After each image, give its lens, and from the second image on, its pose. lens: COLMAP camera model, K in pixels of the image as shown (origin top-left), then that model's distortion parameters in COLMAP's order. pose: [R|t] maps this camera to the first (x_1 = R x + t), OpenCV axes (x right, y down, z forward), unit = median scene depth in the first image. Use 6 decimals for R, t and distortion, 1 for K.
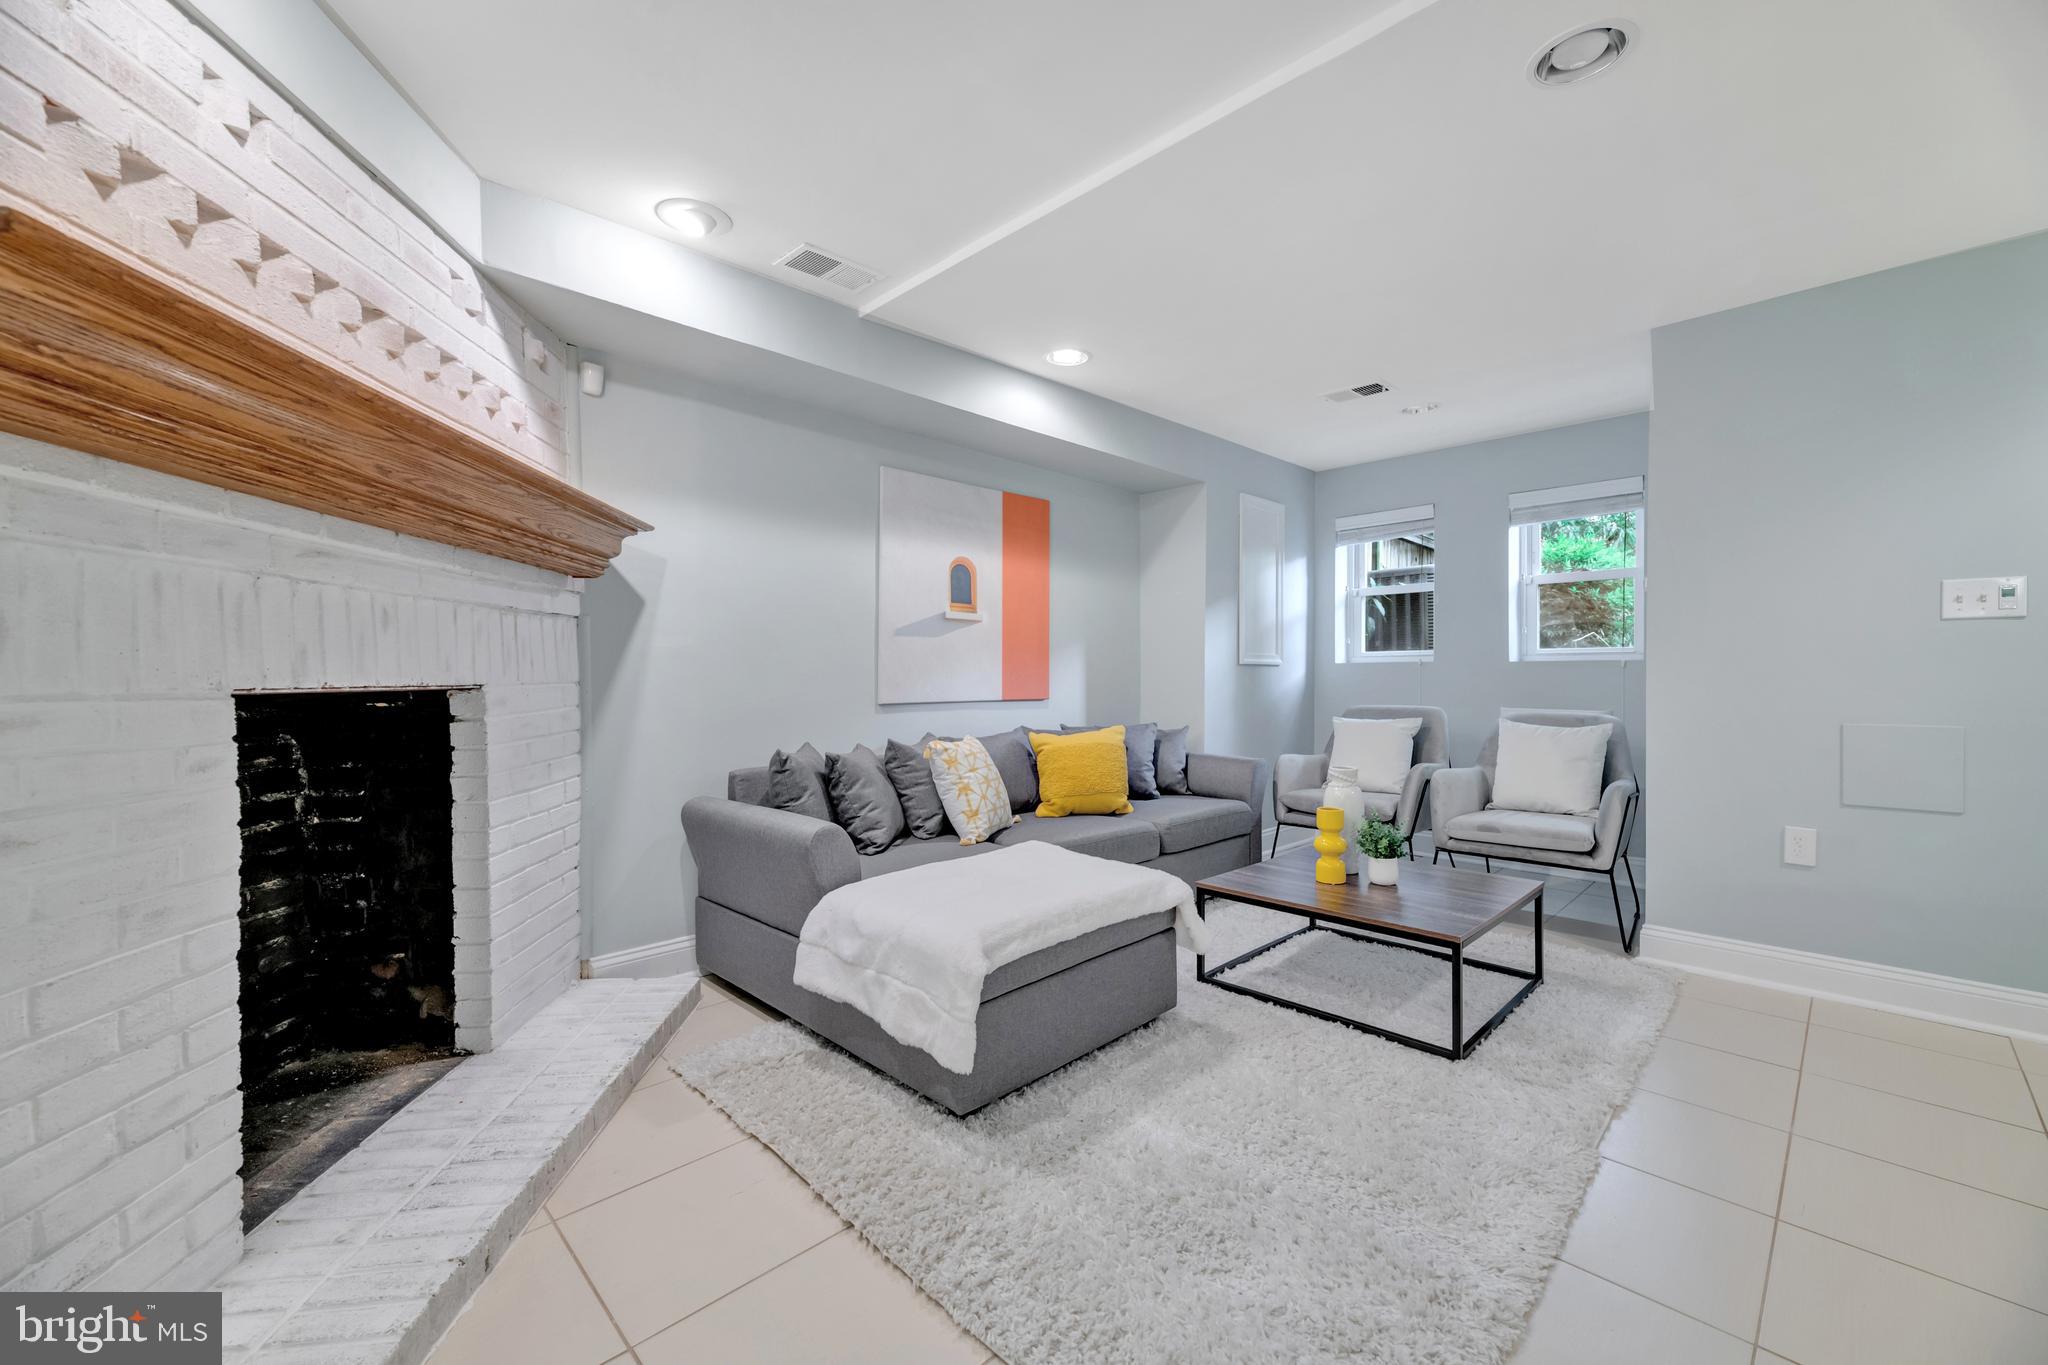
lens RADIAL K [[833.0, 0, 1029.5], [0, 833.0, 682.1], [0, 0, 1]] dist [-0.004536, -0.001555]
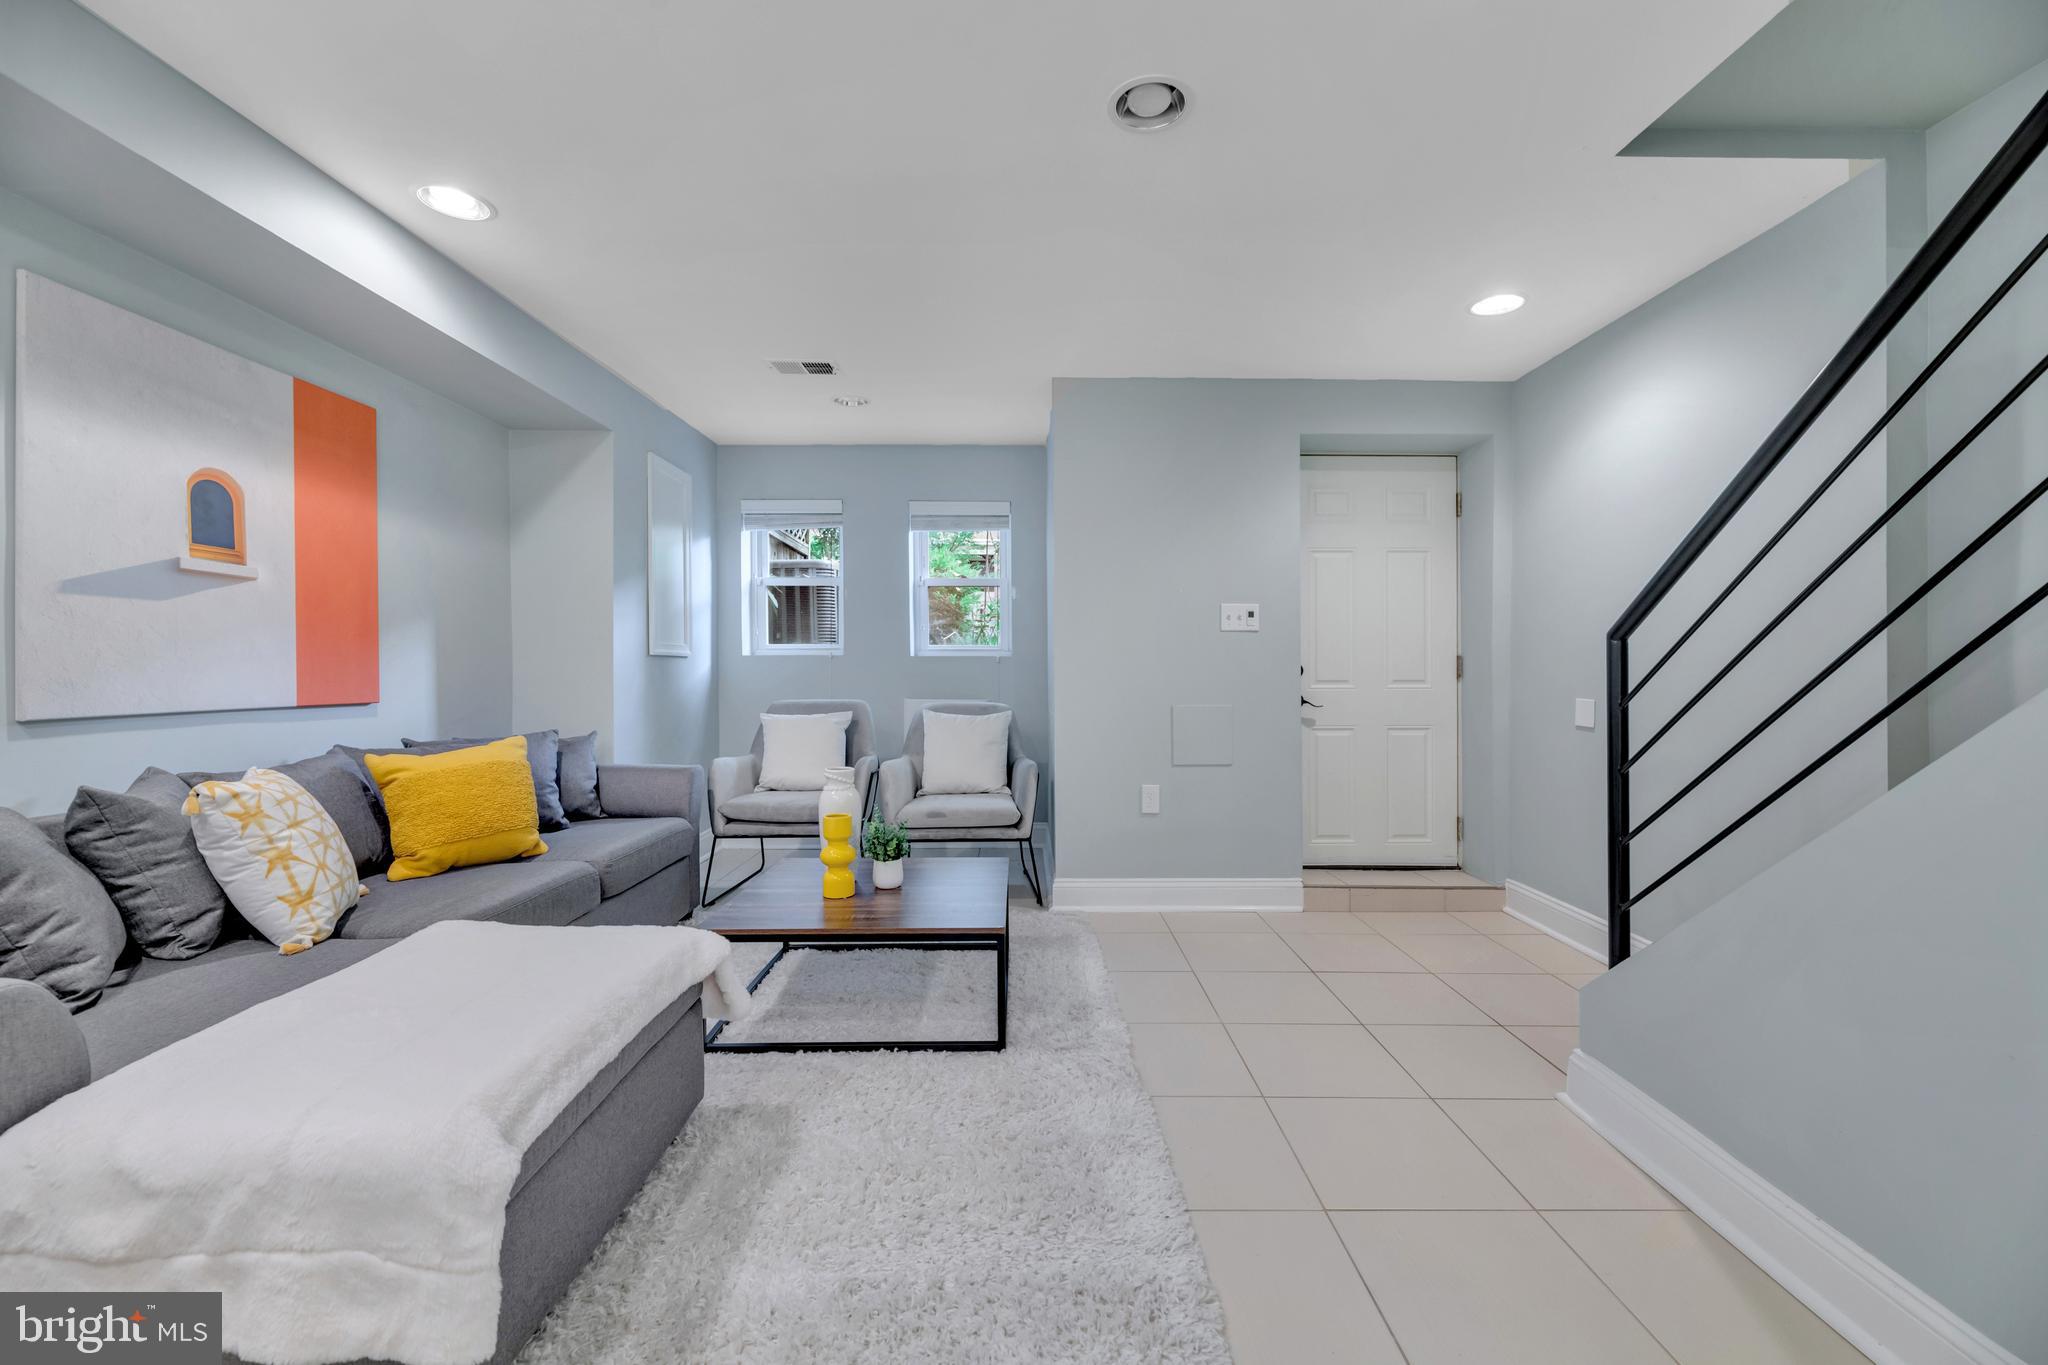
lens RADIAL K [[833.0, 0, 1030.4], [0, 833.0, 674.2], [0, 0, 1]] dist [-0.004536, -0.001555]
pose [[0.681176, -0.002207, 0.732116, -0.134838], [0.002476, 0.999997, 0.000710, -0.001948], [-0.732115, 0.001329, 0.681179, 0.188927]]
